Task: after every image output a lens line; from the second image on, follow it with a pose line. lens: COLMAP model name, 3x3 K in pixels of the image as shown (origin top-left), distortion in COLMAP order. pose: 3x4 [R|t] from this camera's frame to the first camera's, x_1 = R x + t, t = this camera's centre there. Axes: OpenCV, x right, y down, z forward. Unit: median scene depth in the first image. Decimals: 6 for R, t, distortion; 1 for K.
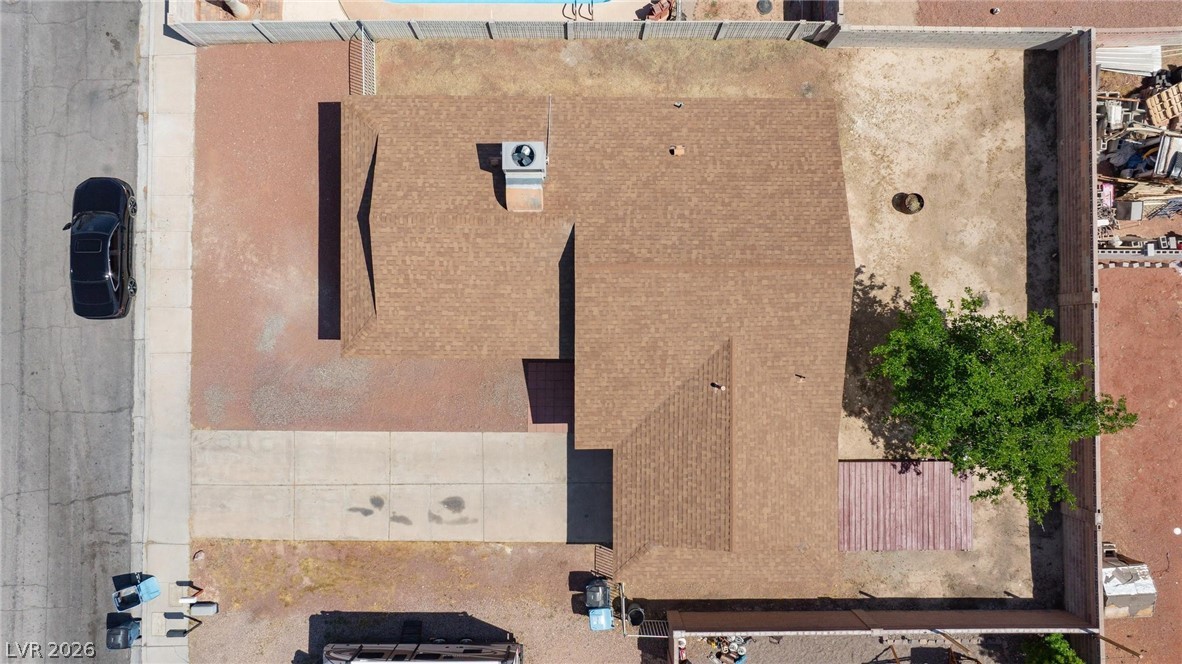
lens RADIAL K [[844.4, 0, 591.0], [0, 844.4, 332.0], [0, 0, 1]] dist [-0.044222, 0.052232]
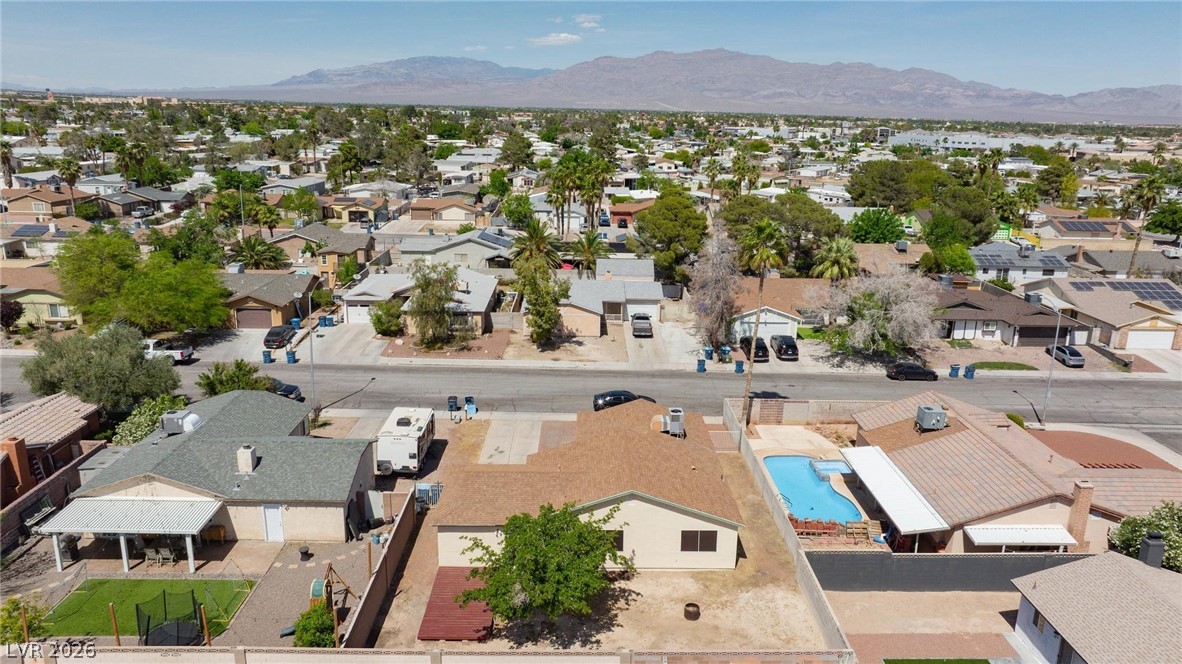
lens RADIAL K [[844.4, 0, 591.0], [0, 844.4, 332.0], [0, 0, 1]] dist [-0.044222, 0.052232]
pose [[0.014181, 0.225823, -0.974065, 1.546527], [-0.999848, -0.006712, -0.016113, 0.028164], [-0.010176, 0.974145, 0.225694, 0.283882]]
